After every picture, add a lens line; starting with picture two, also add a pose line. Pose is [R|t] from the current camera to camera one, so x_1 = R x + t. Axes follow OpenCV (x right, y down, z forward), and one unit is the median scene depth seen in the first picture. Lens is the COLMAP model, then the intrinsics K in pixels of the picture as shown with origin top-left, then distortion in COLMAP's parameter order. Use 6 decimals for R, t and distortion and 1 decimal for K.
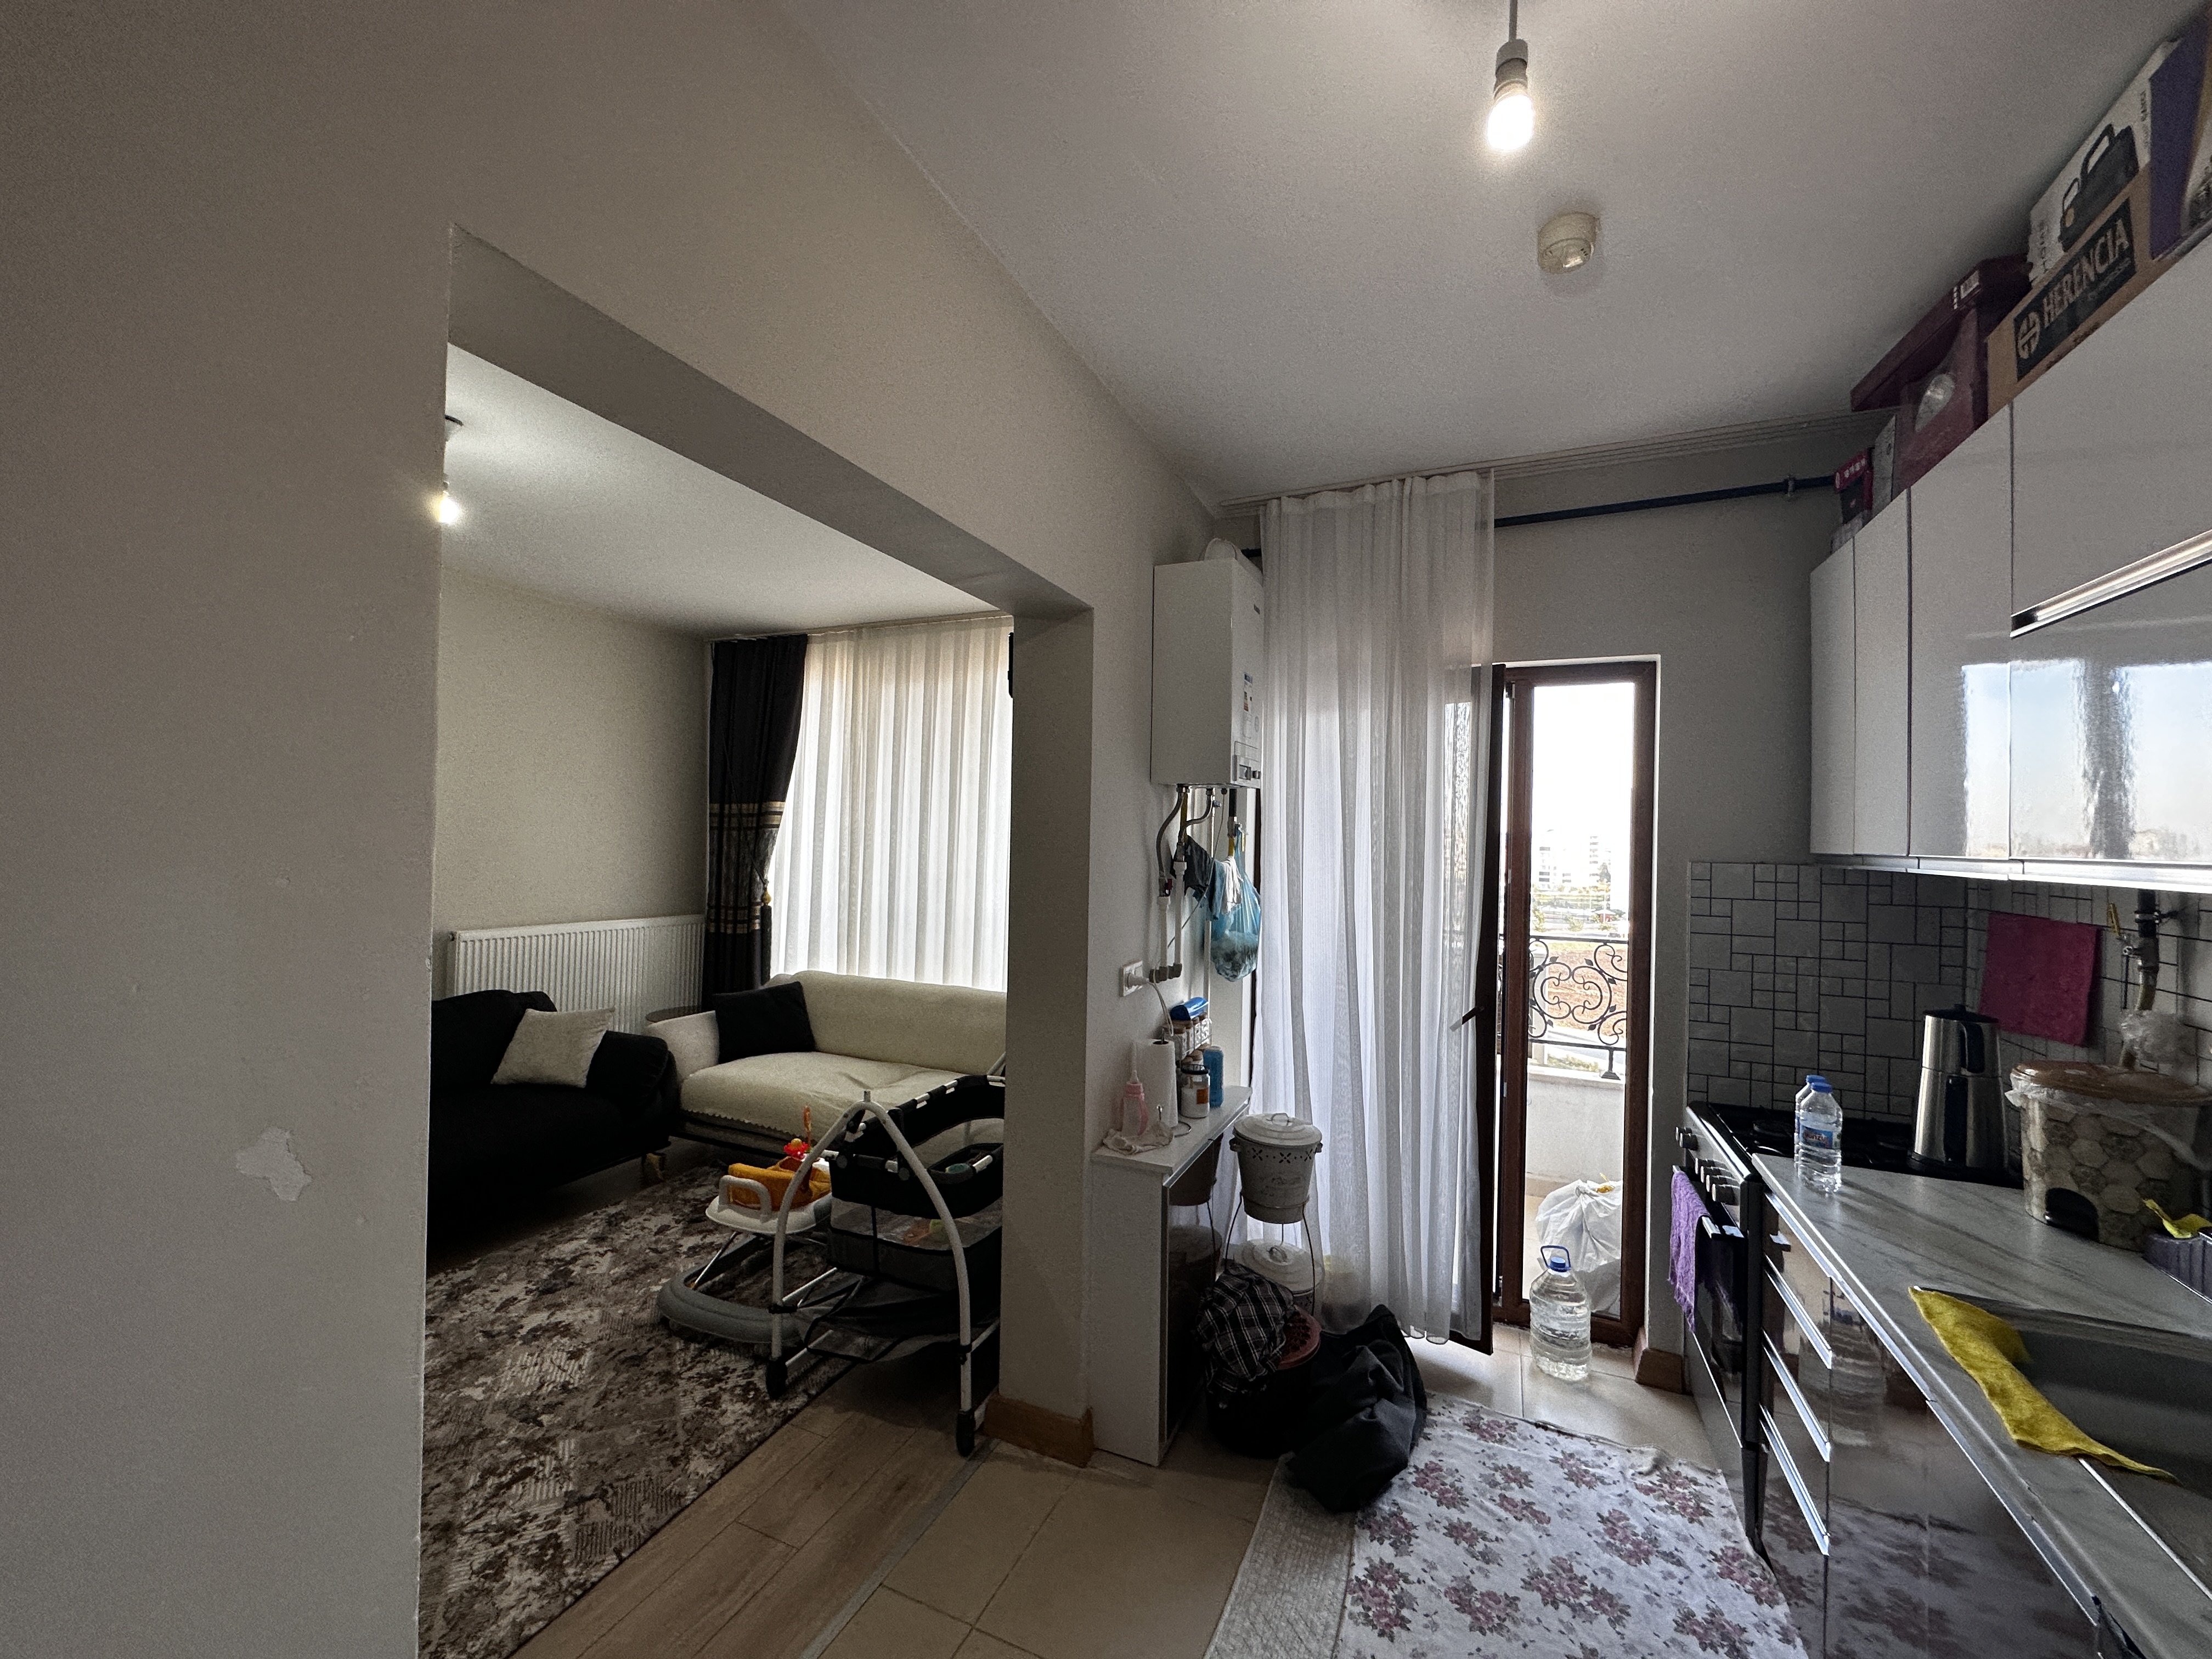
lens RADIAL K [[880.3, 0, 1106.1], [0, 880.3, 832.4], [0, 0, 1]] dist [-0.001745, -0.000265]
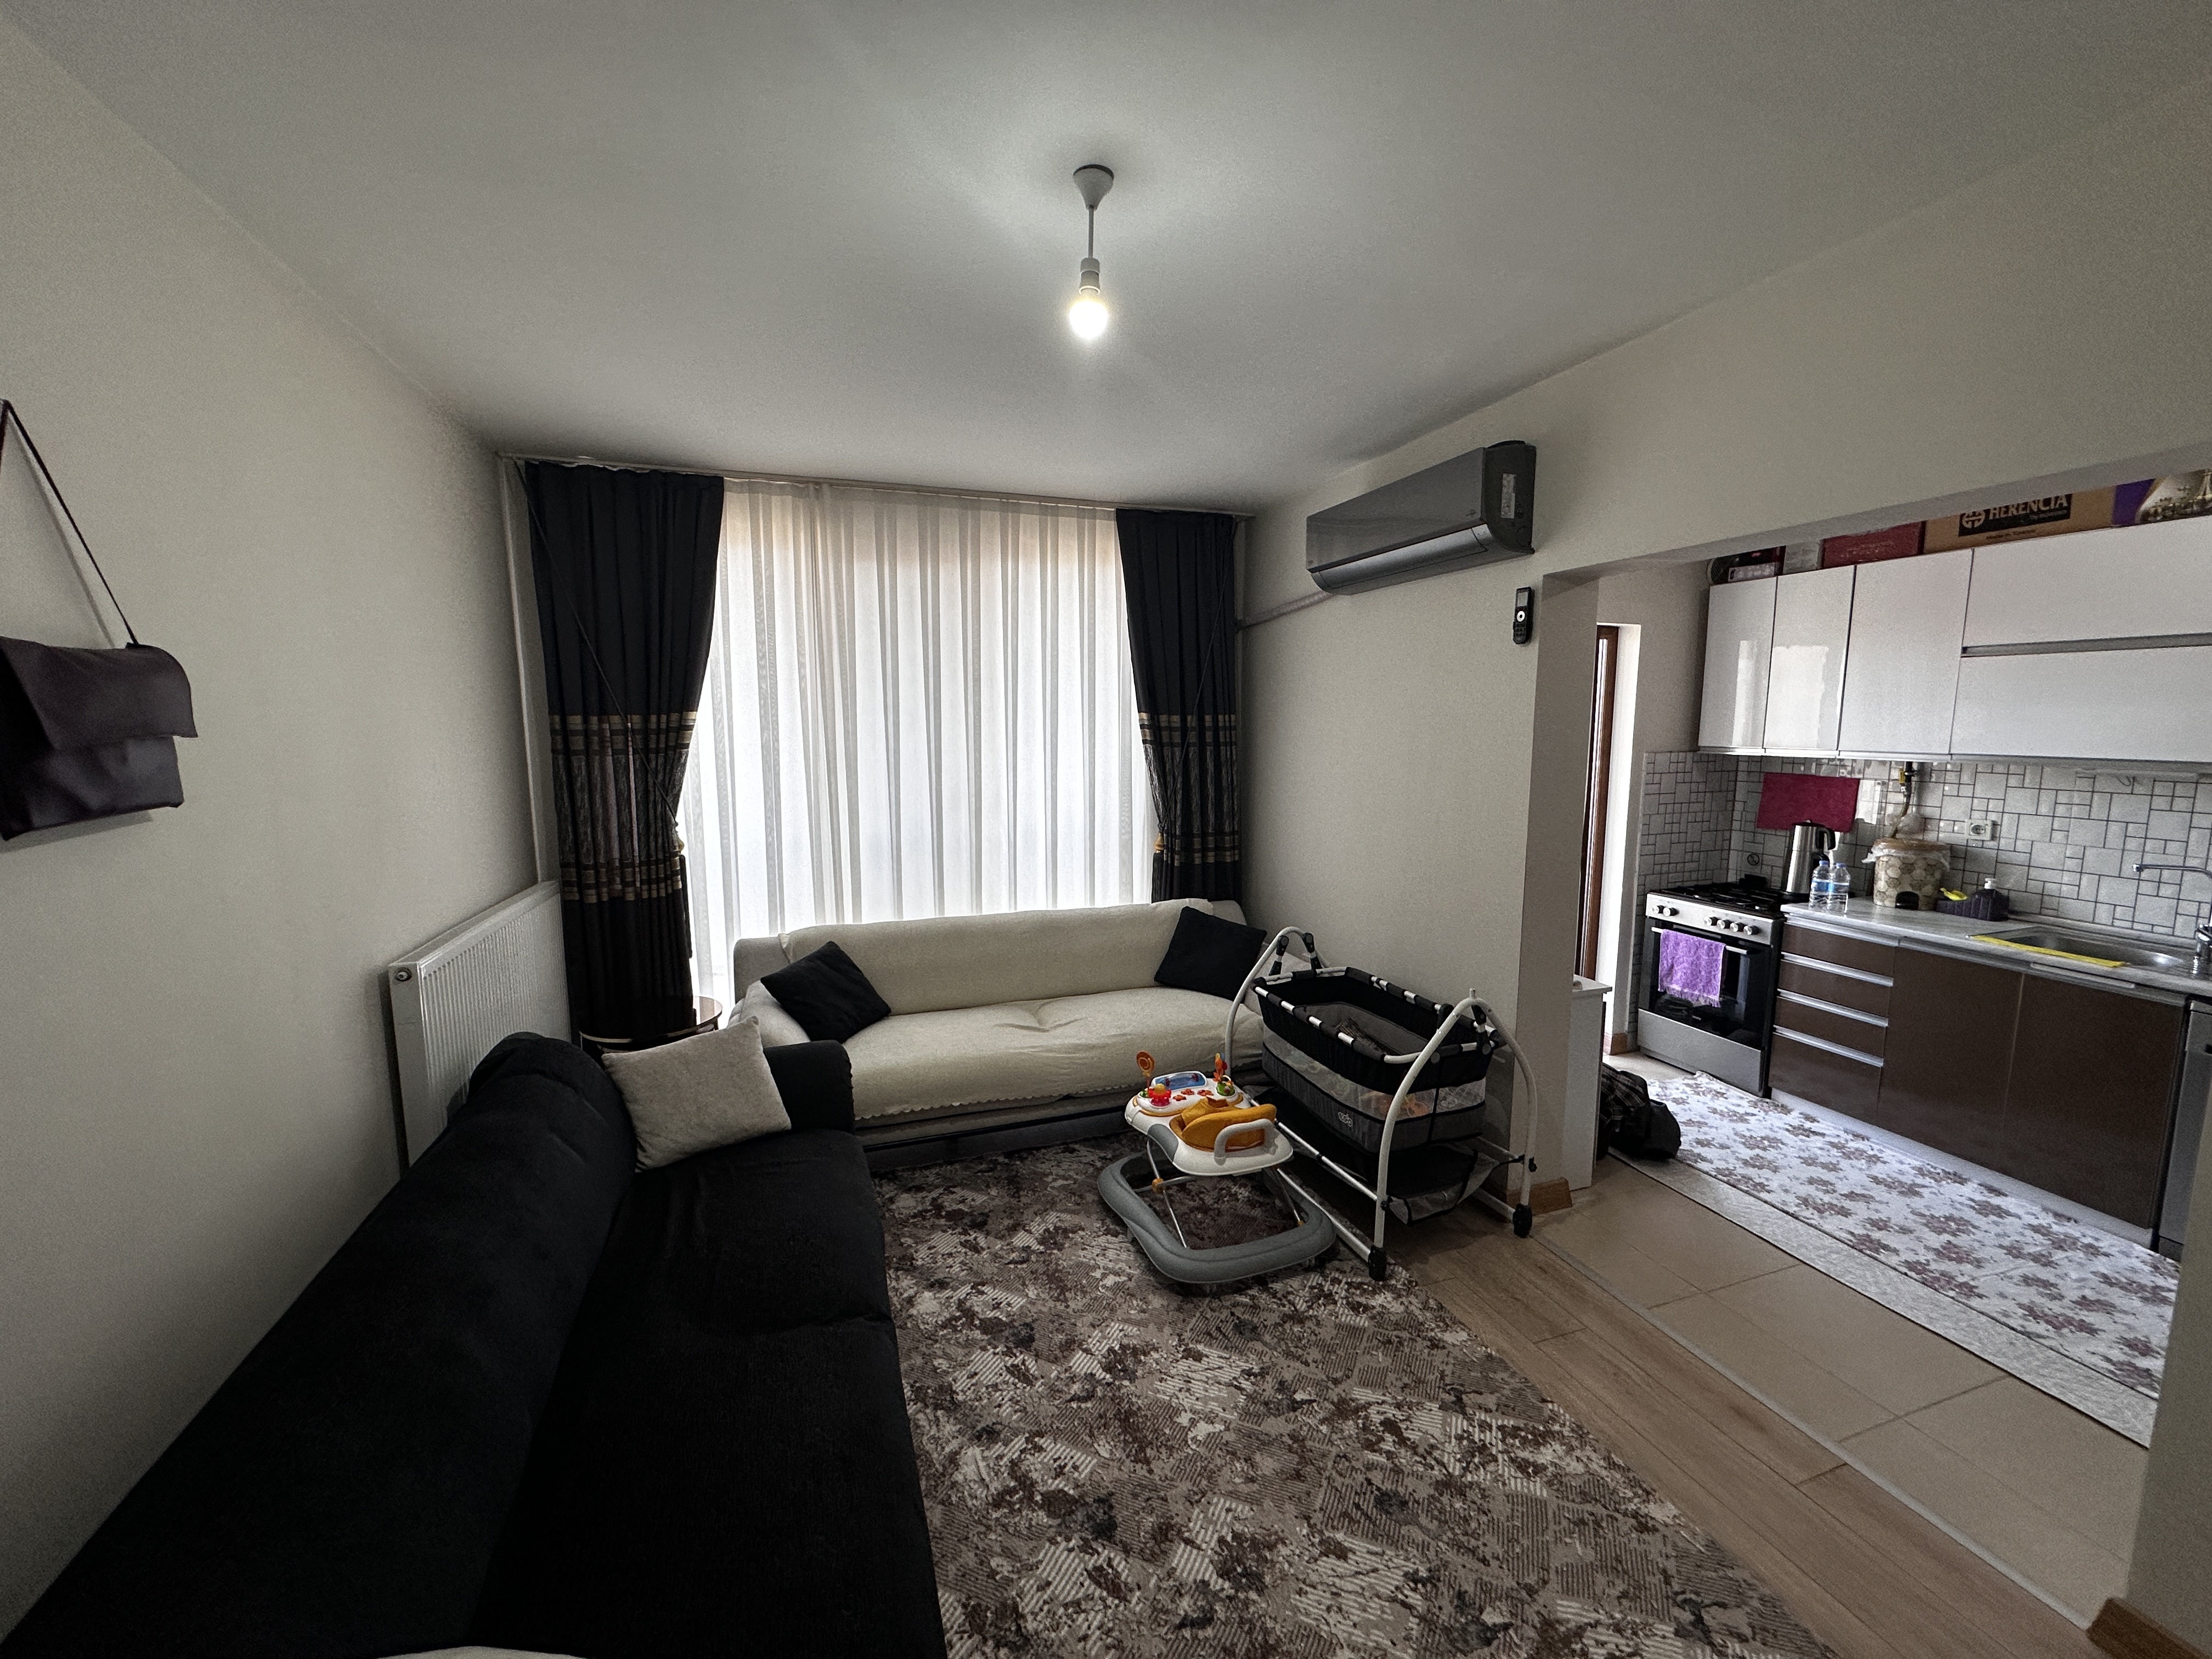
lens RADIAL K [[880.3, 0, 1106.1], [0, 880.3, 832.4], [0, 0, 1]] dist [-0.001745, -0.000265]
pose [[0.732057, -0.109672, 0.672357, -1.324275], [0.013477, 0.989095, 0.146663, -0.081479], [-0.681110, -0.098304, 0.725552, 0.493144]]
